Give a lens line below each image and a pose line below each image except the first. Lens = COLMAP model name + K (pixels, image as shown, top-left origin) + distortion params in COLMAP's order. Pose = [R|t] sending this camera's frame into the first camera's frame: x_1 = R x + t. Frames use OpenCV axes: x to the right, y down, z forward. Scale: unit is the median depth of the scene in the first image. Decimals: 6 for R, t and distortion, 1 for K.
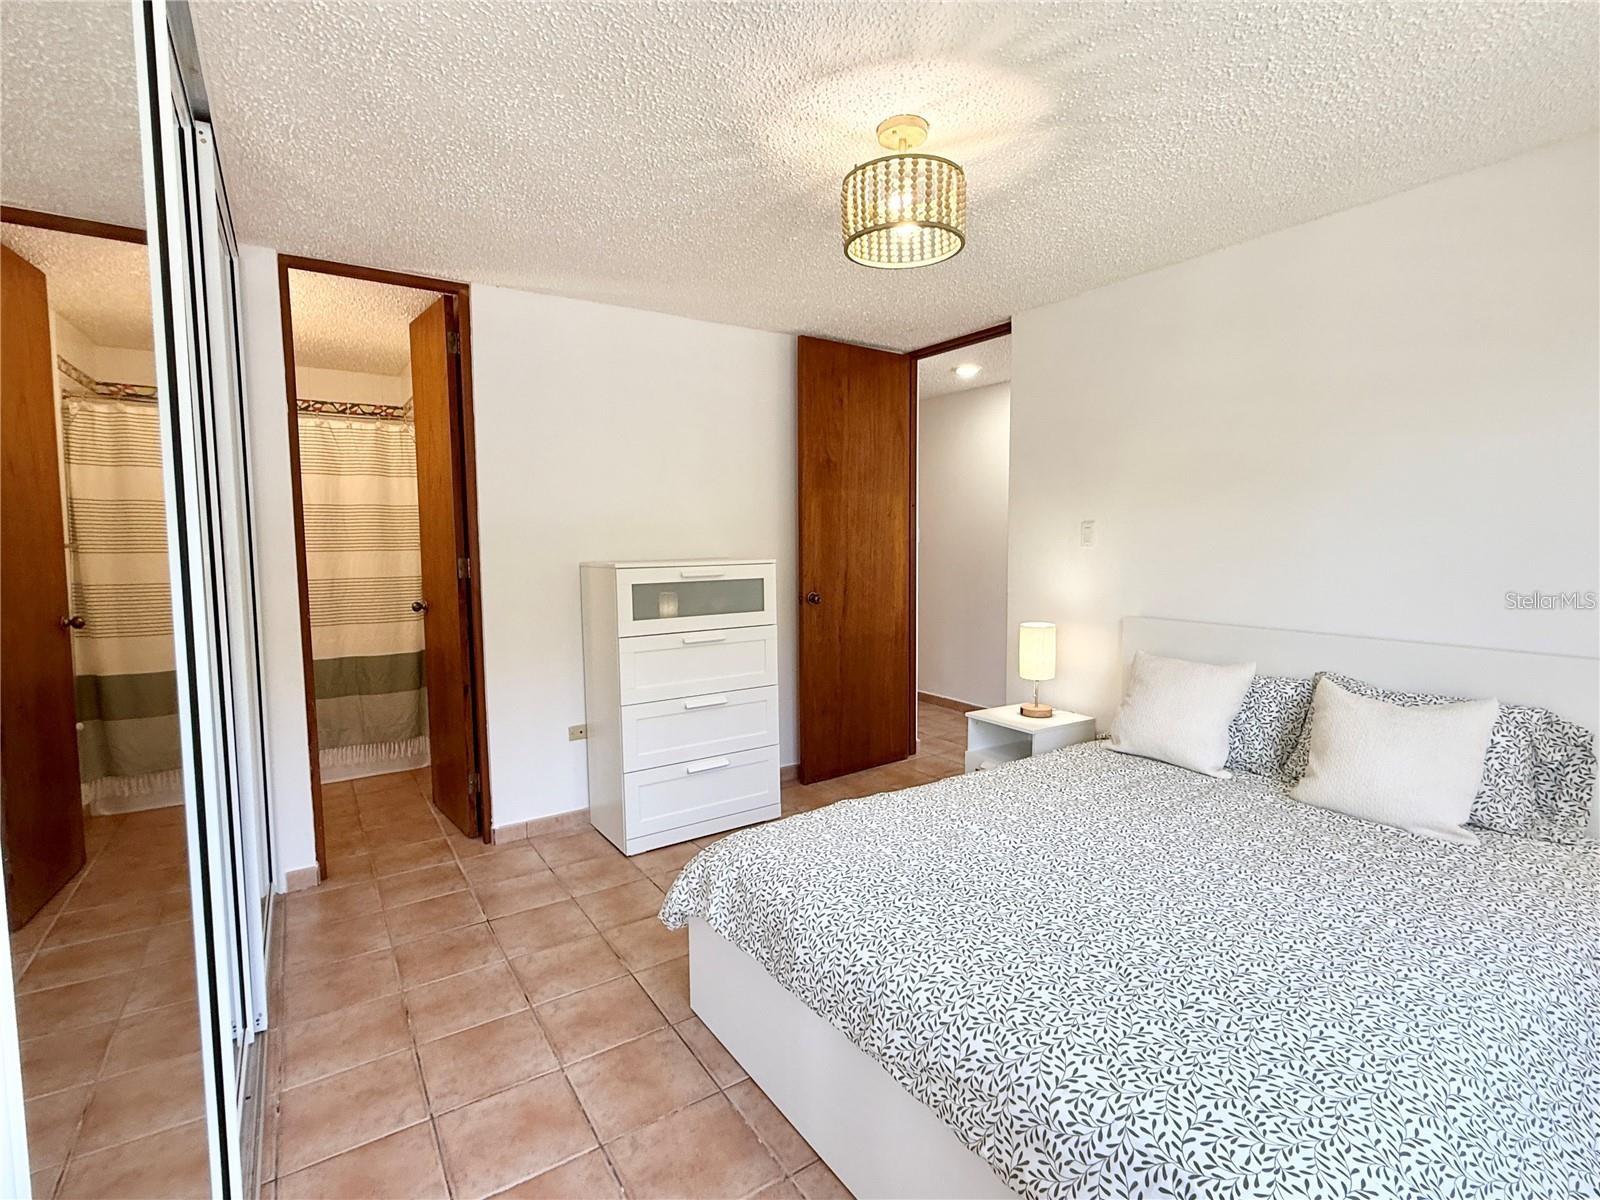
lens RADIAL K [[770.3, 0, 800.5], [0, 770.3, 596.1], [0, 0, 1]] dist [0.002361, 0.000204]
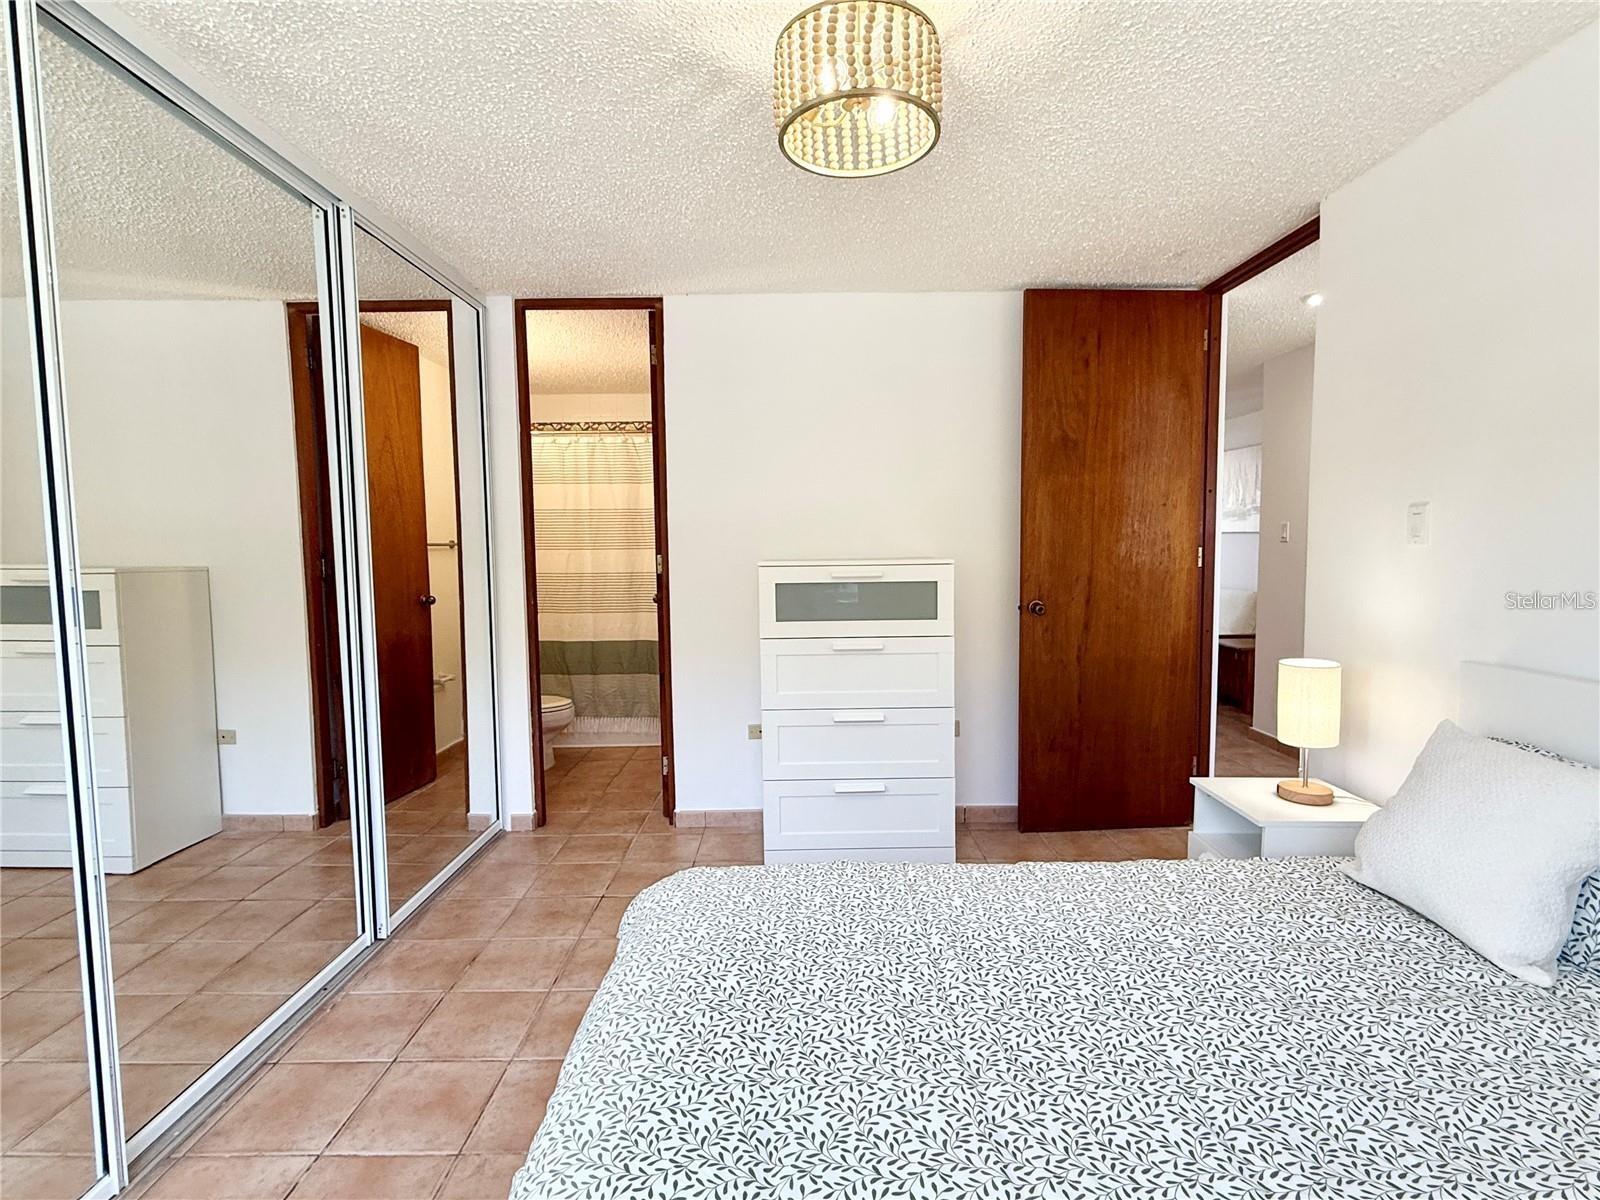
lens RADIAL K [[767.1, 0, 800.0], [0, 767.1, 600.0], [0, 0, 1]] dist [0.004863, 0.000716]
pose [[0.832238, 0.039362, -0.553019, 0.301311], [-0.038623, 0.999169, 0.012994, -0.007842], [0.553071, 0.010545, 0.833067, 0.207189]]
